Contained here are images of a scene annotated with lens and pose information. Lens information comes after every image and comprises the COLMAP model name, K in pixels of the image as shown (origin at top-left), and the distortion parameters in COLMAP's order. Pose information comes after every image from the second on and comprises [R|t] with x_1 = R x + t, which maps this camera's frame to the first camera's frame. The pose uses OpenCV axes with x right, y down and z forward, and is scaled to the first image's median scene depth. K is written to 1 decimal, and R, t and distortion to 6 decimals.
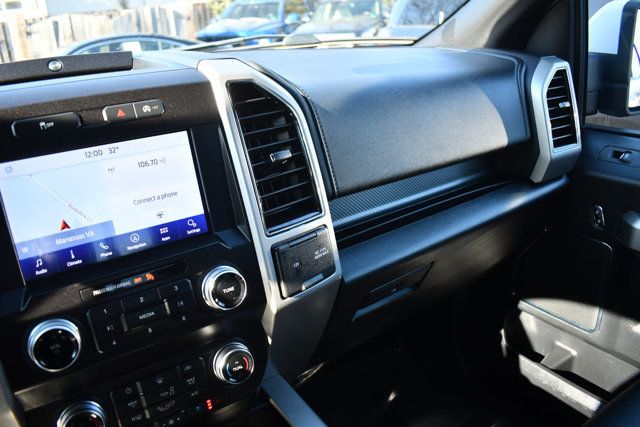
lens RADIAL K [[492.8, 0, 320.0], [0, 492.8, 213.5], [0, 0, 1]] dist [-0.100782, 0.004780]
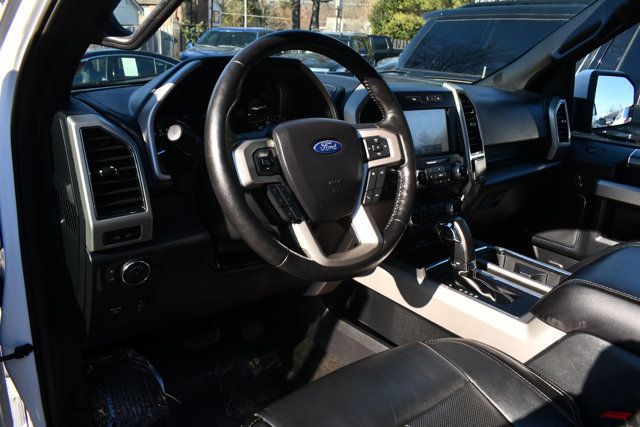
lens RADIAL K [[492.8, 0, 320.0], [0, 492.8, 213.5], [0, 0, 1]] dist [-0.100782, 0.004780]
pose [[0.992035, 0.058409, 0.111602, -1.077701], [-0.051248, 0.996503, -0.065993, 0.523016], [-0.115066, 0.059748, 0.991559, -1.285256]]
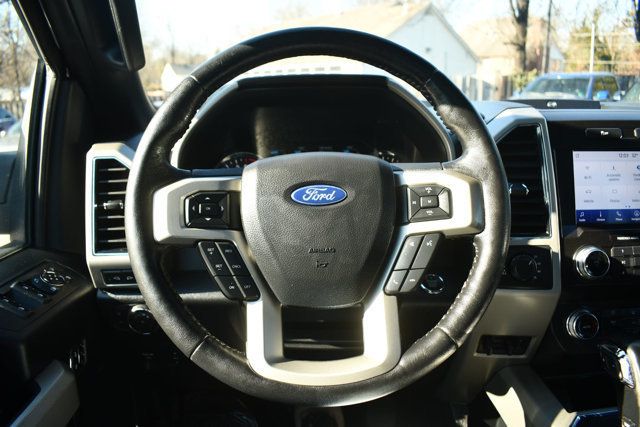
lens RADIAL K [[492.8, 0, 320.0], [0, 492.8, 213.5], [0, 0, 1]] dist [-0.100782, 0.004780]
pose [[0.846138, 0.151558, -0.510960, -0.414316], [-0.218807, 0.972978, -0.073741, 0.335600], [0.485977, 0.174196, 0.856436, -0.672278]]
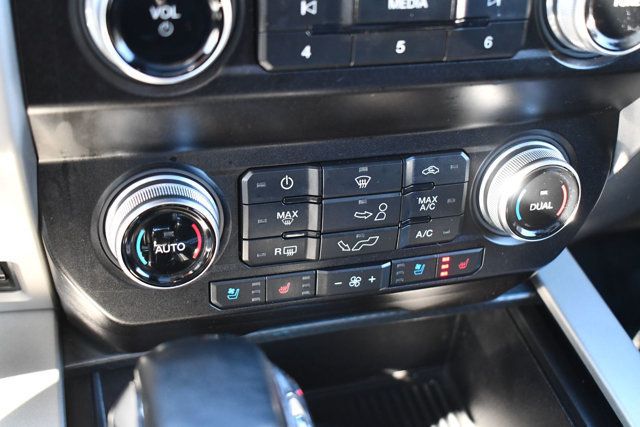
lens RADIAL K [[824.7, 0, 320.0], [0, 824.7, 213.5], [0, 0, 1]] dist [-0.027916, -0.027082]
pose [[0.942718, 0.306481, -0.131730, -0.244374], [-0.250053, 0.910593, 0.329080, 0.141194], [0.220809, -0.277290, 0.935069, 0.312011]]
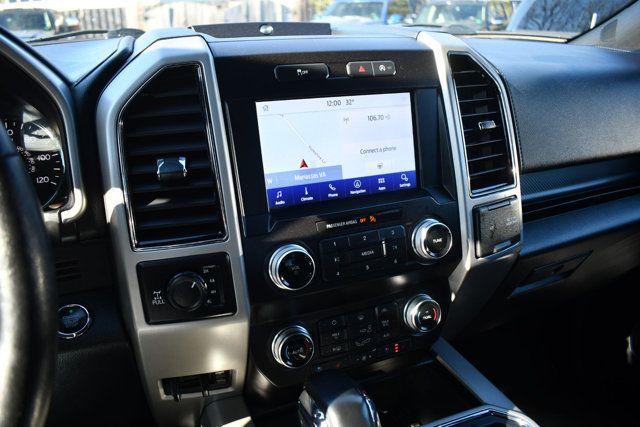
lens RADIAL K [[492.8, 0, 320.0], [0, 492.8, 213.5], [0, 0, 1]] dist [-0.100782, 0.004780]
pose [[0.981734, 0.104913, -0.158721, -0.248405], [-0.105028, 0.994440, 0.007687, 0.103971], [0.158644, 0.009124, 0.987294, -0.101152]]
